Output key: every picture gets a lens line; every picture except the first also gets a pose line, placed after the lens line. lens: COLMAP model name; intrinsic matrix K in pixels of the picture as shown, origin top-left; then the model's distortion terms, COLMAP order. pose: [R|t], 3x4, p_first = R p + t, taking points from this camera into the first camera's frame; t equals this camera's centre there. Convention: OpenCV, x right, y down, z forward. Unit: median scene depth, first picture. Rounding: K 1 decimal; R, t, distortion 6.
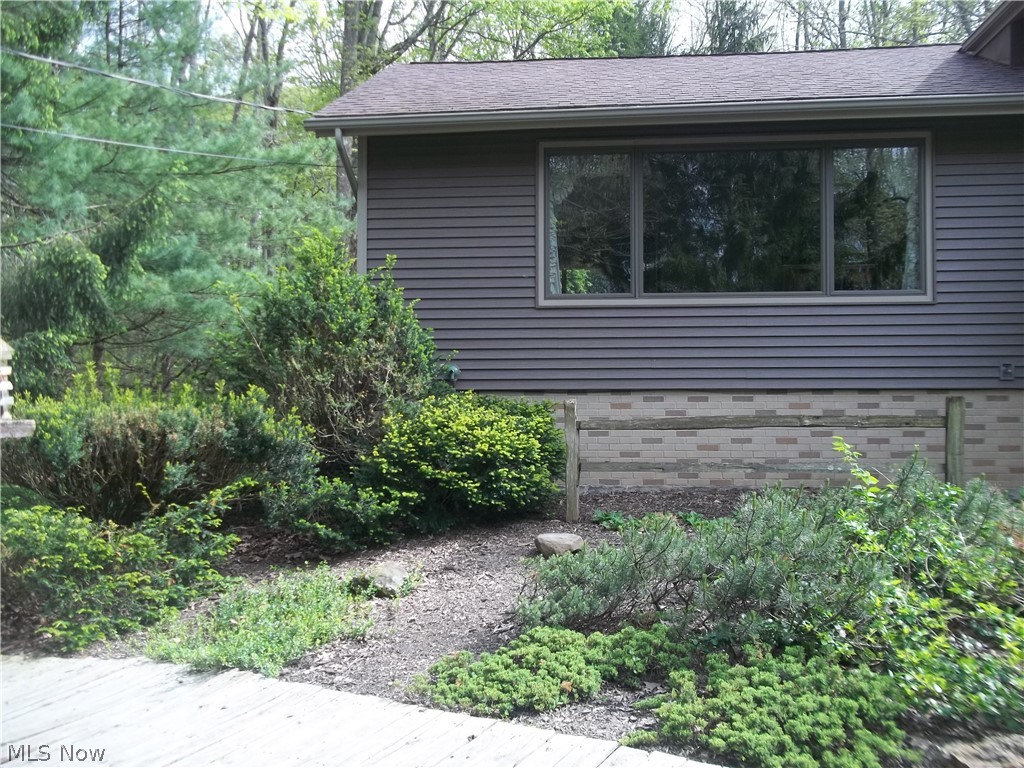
lens RADIAL K [[983.5, 0, 521.2], [0, 983.5, 377.8], [0, 0, 1]] dist [-0.011817, 0.065435]
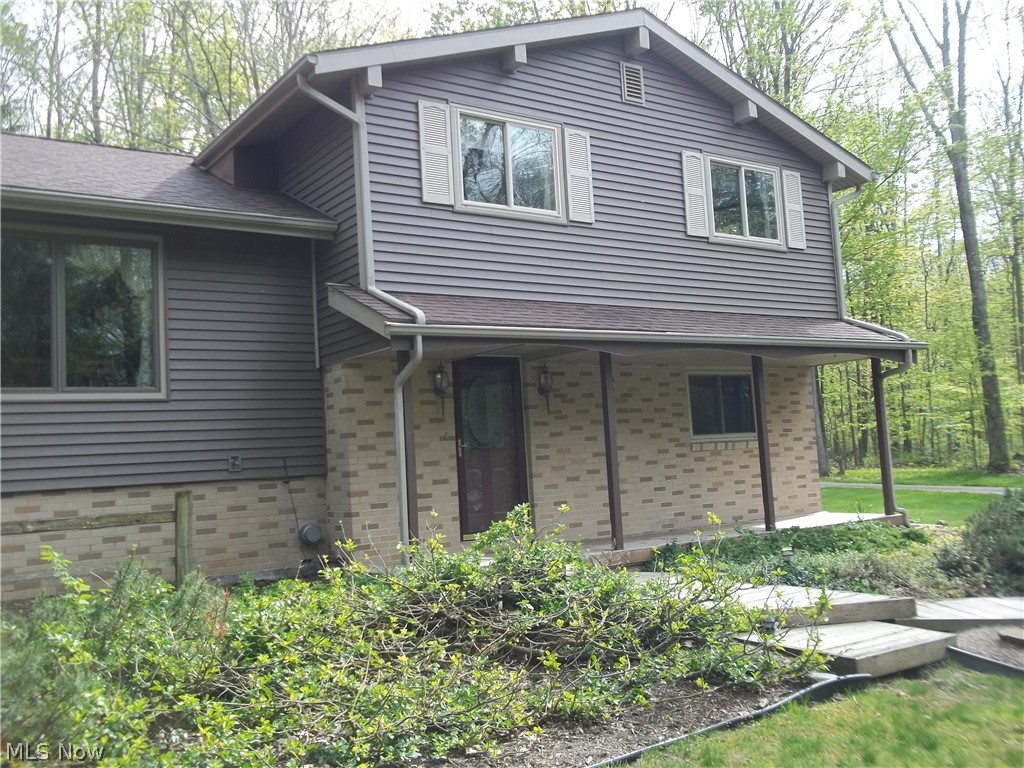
lens RADIAL K [[983.5, 0, 521.2], [0, 983.5, 377.8], [0, 0, 1]] dist [-0.011817, 0.065435]
pose [[0.755201, 0.015101, 0.655319, 0.022284], [0.043664, 0.996355, -0.073279, -0.007526], [-0.654037, 0.083955, 0.751789, -0.024923]]
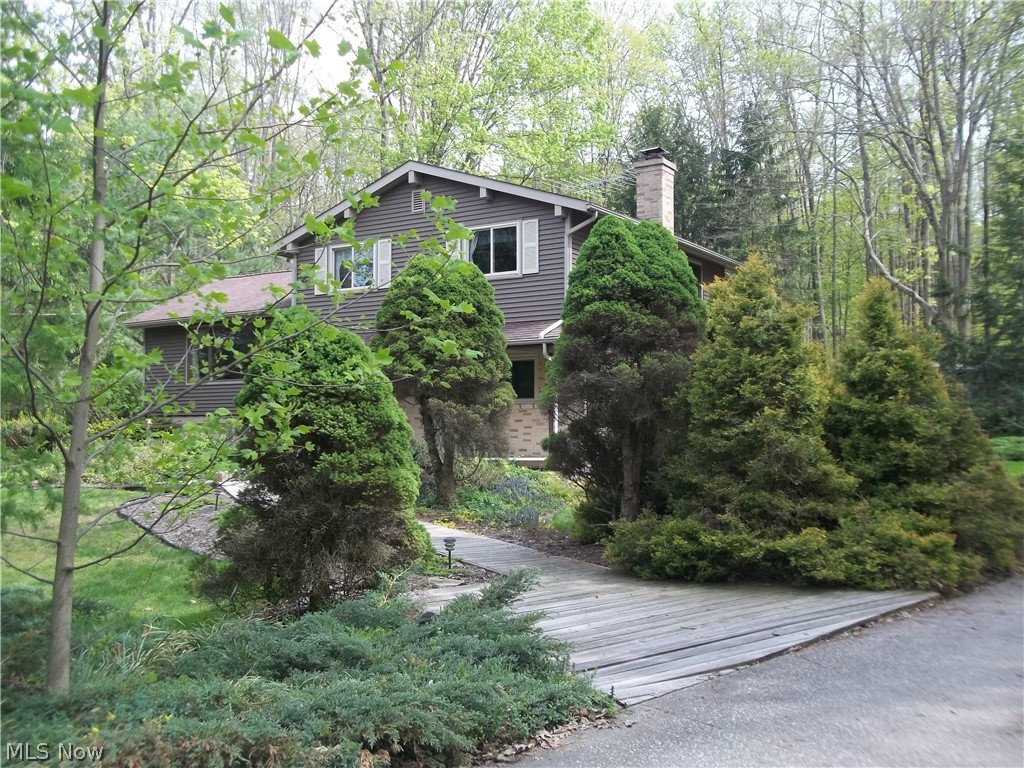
lens RADIAL K [[983.5, 0, 521.2], [0, 983.5, 377.8], [0, 0, 1]] dist [-0.011817, 0.065435]
pose [[0.895575, -0.025406, -0.444185, 1.508480], [0.012071, 0.999388, -0.032823, 0.002485], [0.444748, 0.024034, 0.895333, -0.771304]]
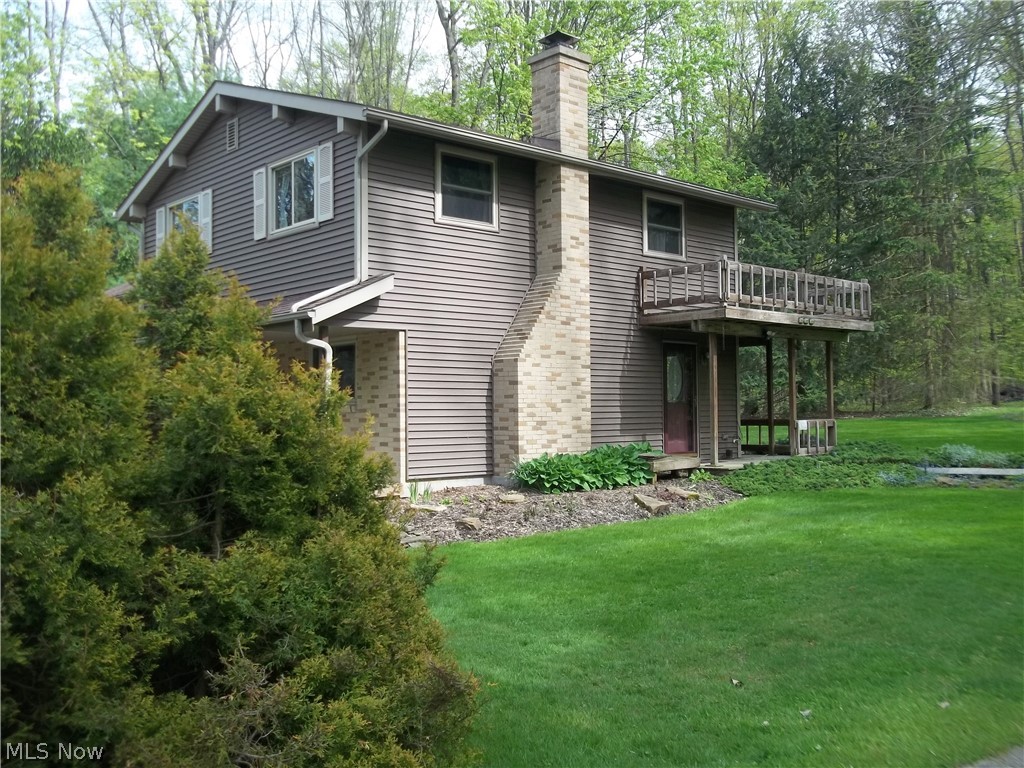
lens RADIAL K [[983.5, 0, 521.2], [0, 983.5, 377.8], [0, 0, 1]] dist [-0.011817, 0.065435]
pose [[0.747628, -0.031528, -0.663369, 1.698419], [0.022189, 0.999501, -0.022496, -0.009151], [0.663747, 0.002099, 0.747954, -0.095112]]
